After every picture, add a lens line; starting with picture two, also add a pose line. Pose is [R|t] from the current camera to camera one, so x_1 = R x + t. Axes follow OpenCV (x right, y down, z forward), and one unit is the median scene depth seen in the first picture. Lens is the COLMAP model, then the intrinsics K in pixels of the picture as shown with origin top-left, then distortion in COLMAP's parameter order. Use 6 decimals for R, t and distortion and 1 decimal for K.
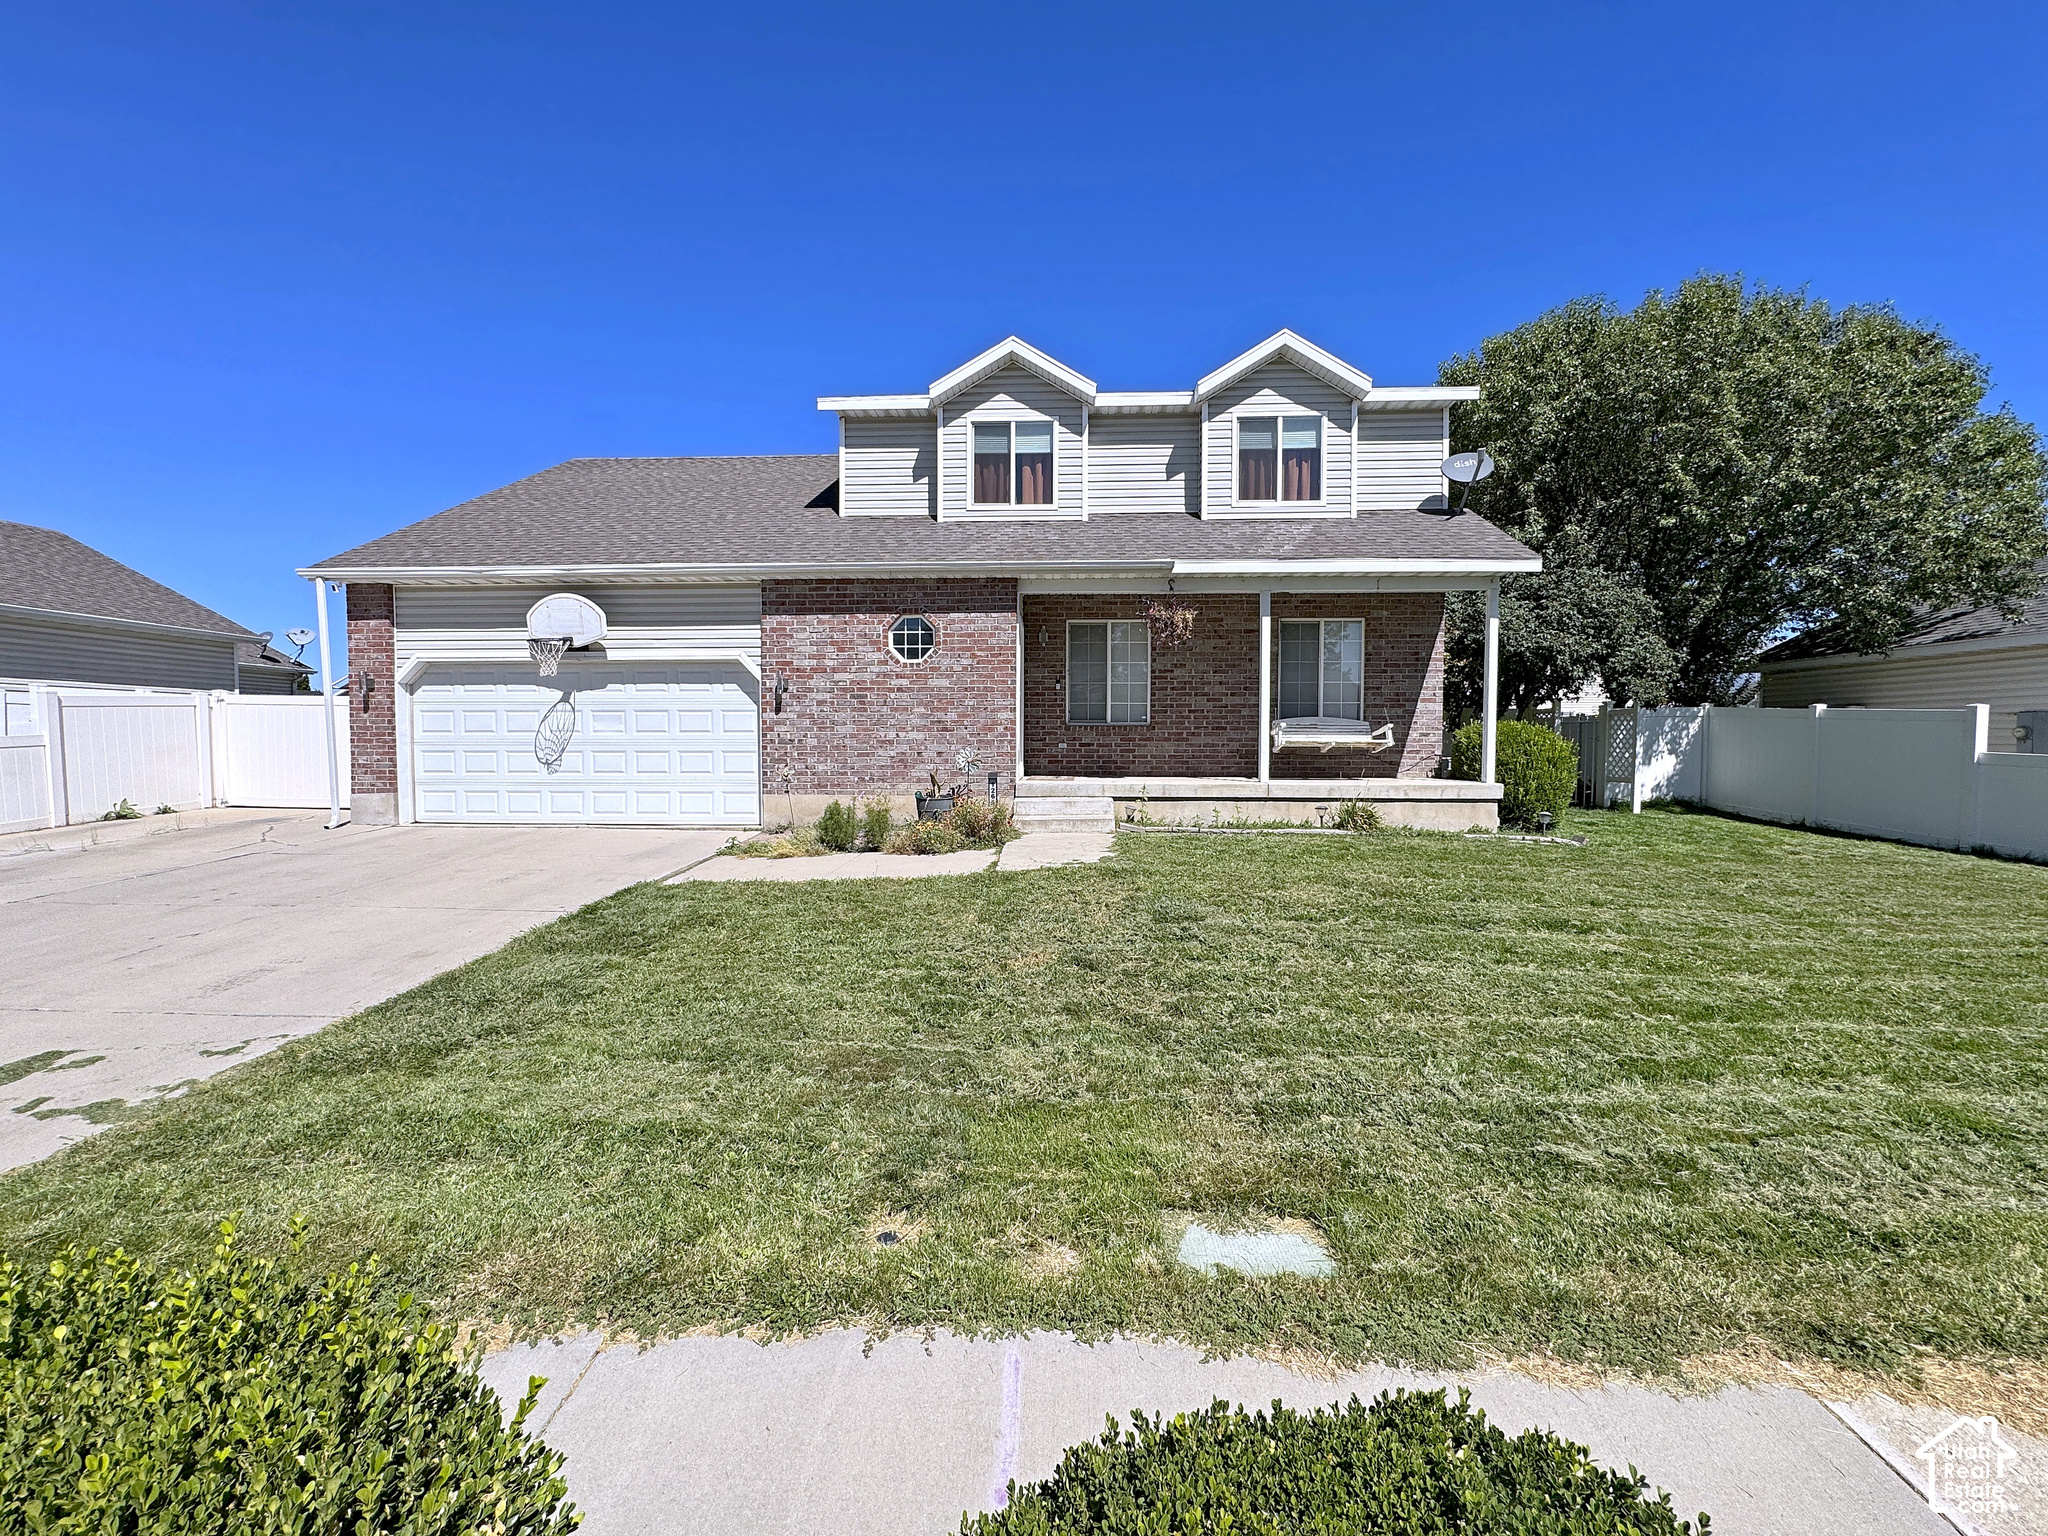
lens RADIAL K [[812.5, 0, 1024.0], [0, 812.5, 768.0], [0, 0, 1]] dist [-0.002647, 0.000059]
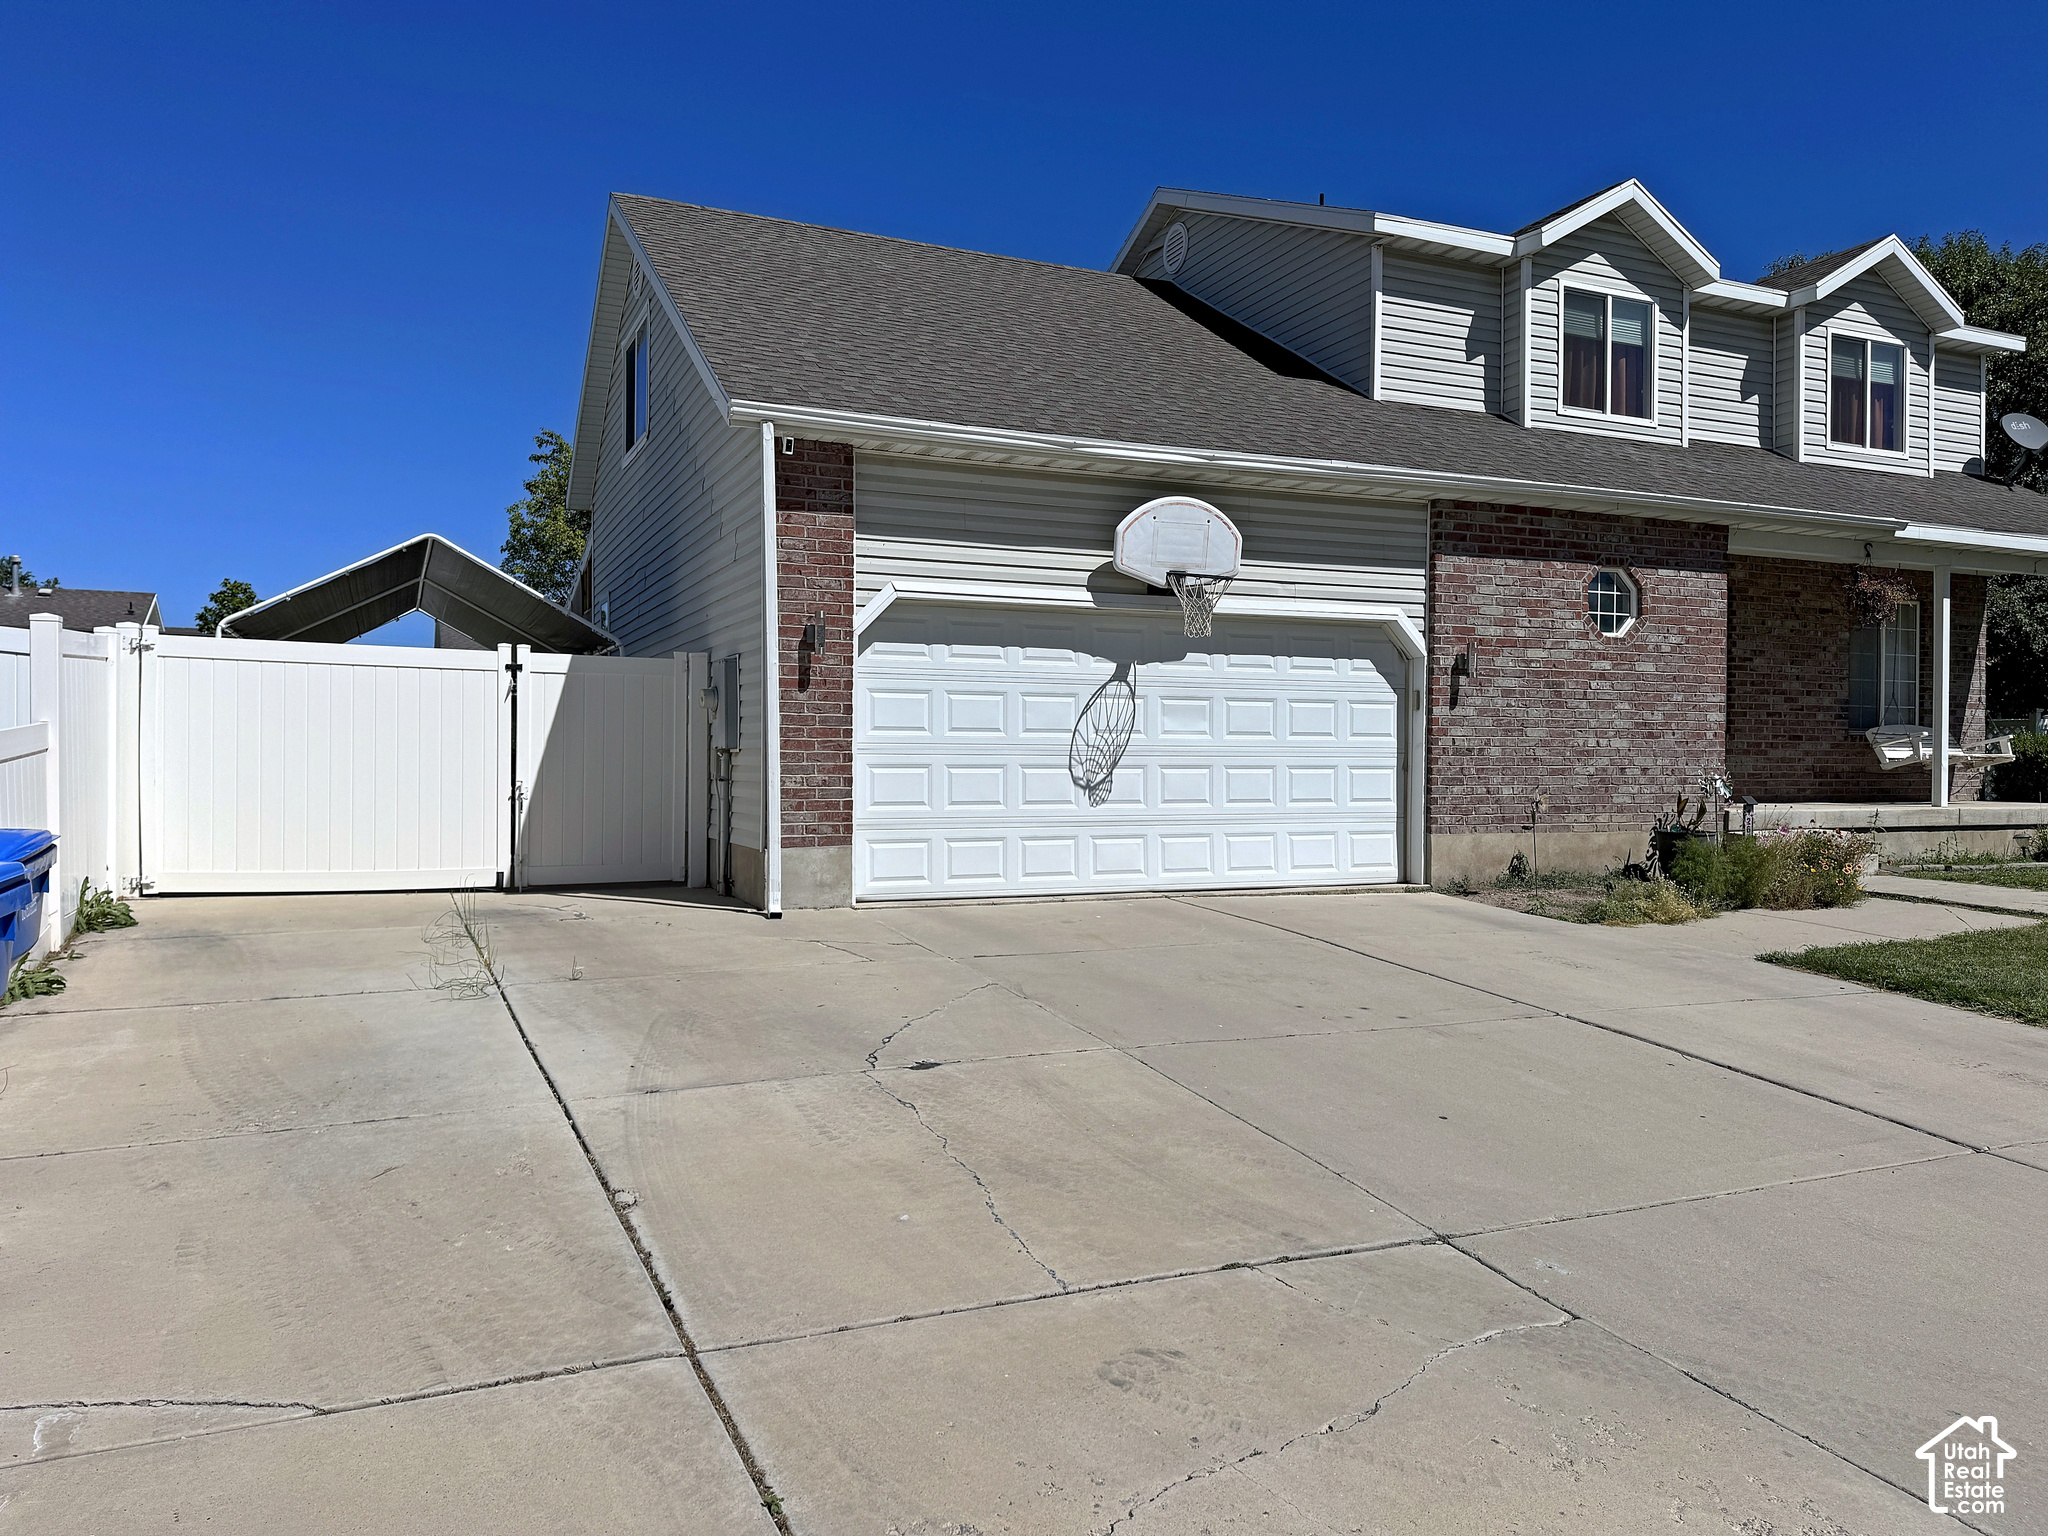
lens RADIAL K [[1609.4, 0, 1024.0], [0, 1609.4, 768.0], [0, 0, 1]] dist [0.000525, -0.086441]
pose [[0.887923, 0.001515, 0.459990, -1.157891], [0.014160, 0.999431, -0.030623, 0.014351], [-0.459775, 0.033704, 0.887396, 0.028696]]
